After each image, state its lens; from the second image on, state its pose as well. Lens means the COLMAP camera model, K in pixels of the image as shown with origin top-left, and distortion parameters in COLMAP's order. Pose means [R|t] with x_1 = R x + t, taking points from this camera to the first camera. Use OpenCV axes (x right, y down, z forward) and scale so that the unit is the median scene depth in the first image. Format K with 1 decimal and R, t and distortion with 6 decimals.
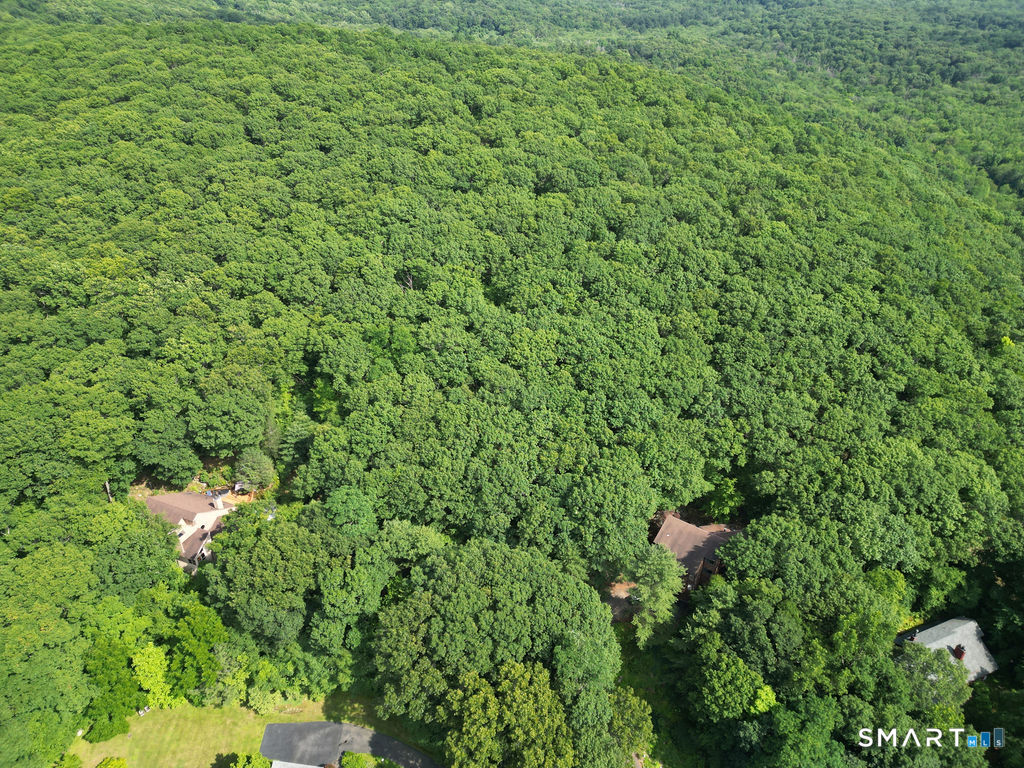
lens RADIAL K [[705.1, 0, 518.0], [0, 705.1, 383.4], [0, 0, 1]] dist [0.050778, -0.033874]
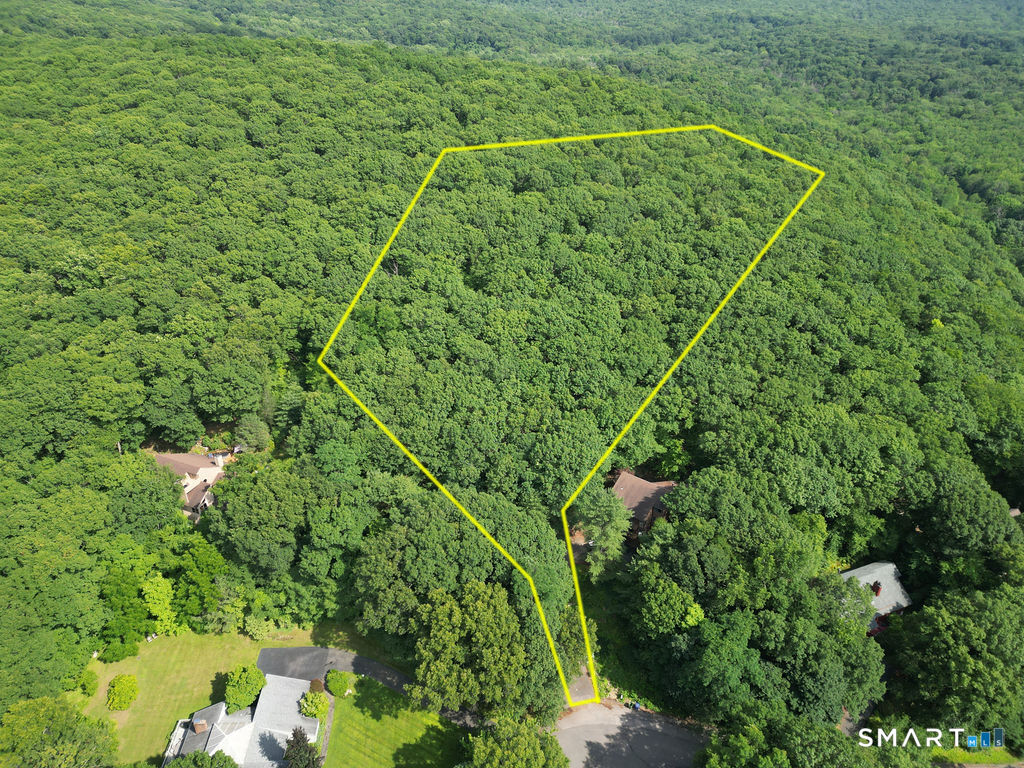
lens RADIAL K [[705.1, 0, 518.0], [0, 705.1, 383.4], [0, 0, 1]] dist [0.050778, -0.033874]
pose [[0.999994, 0.002284, 0.002454, 0.039547], [-0.002236, 0.999808, -0.019472, 0.062470], [-0.002498, 0.019466, 0.999807, -0.106045]]
